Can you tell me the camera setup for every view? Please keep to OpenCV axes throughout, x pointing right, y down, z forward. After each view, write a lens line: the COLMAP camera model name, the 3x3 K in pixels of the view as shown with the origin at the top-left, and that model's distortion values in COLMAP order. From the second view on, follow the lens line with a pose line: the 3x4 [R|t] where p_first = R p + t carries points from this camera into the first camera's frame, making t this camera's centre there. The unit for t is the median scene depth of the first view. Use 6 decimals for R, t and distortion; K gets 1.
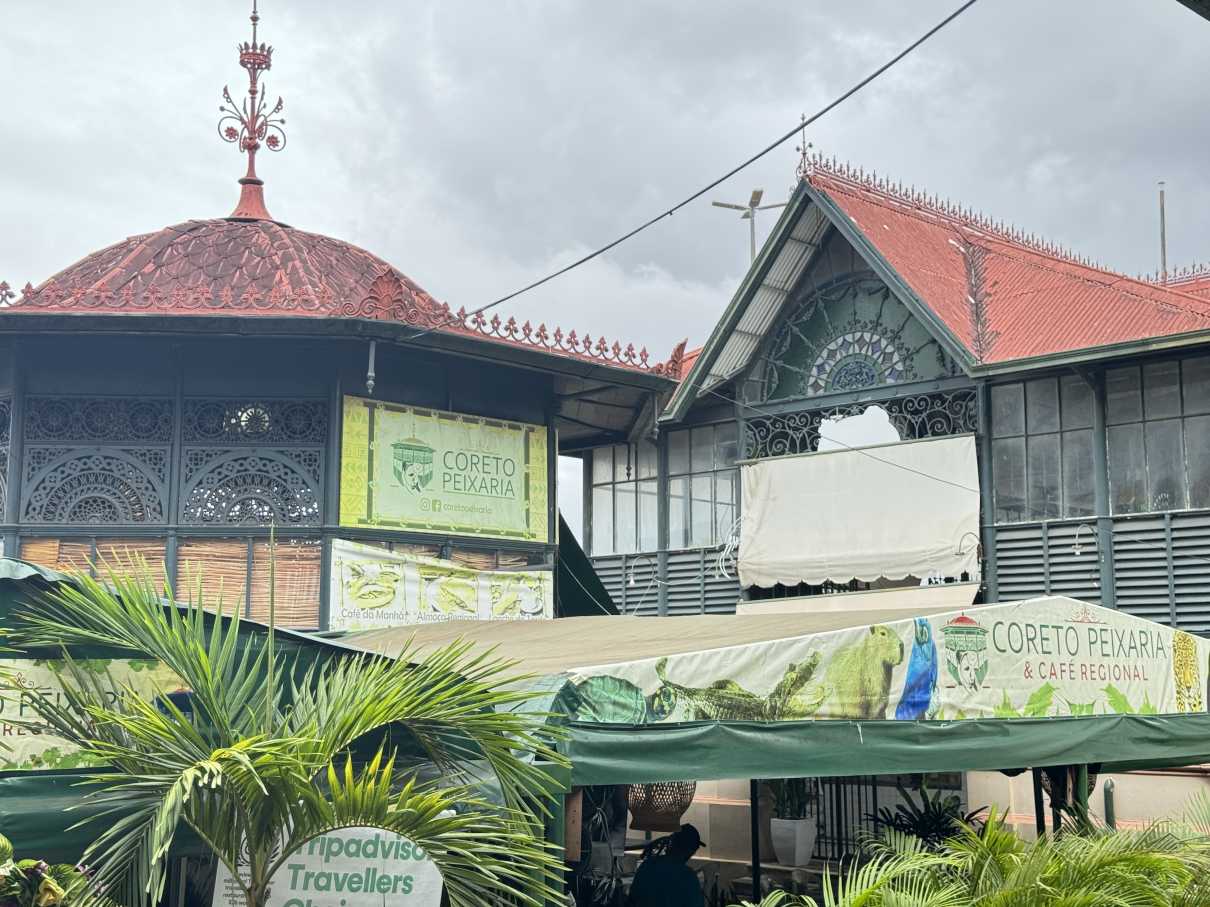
lens RADIAL K [[1676.3, 0, 607.4], [0, 1676.3, 453.2], [0, 0, 1]] dist [0.024474, 0.000000]
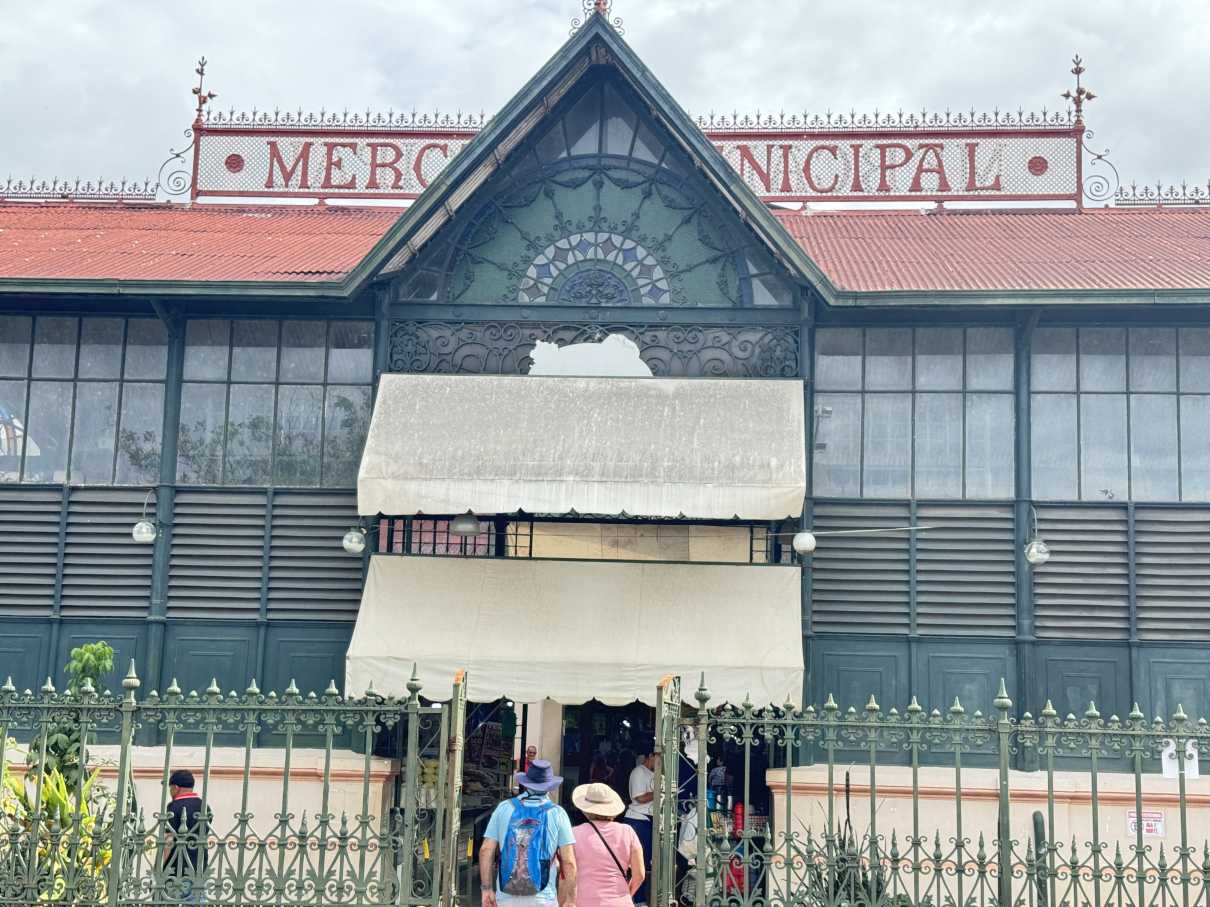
lens RADIAL K [[1676.3, 0, 605.3], [0, 1676.3, 449.4], [0, 0, 1]] dist [0.024474, 0.000000]
pose [[0.744035, 0.108301, 0.659304, -0.351208], [-0.116035, 0.992725, -0.032123, 0.052646], [-0.657987, -0.052602, 0.751190, 0.409473]]
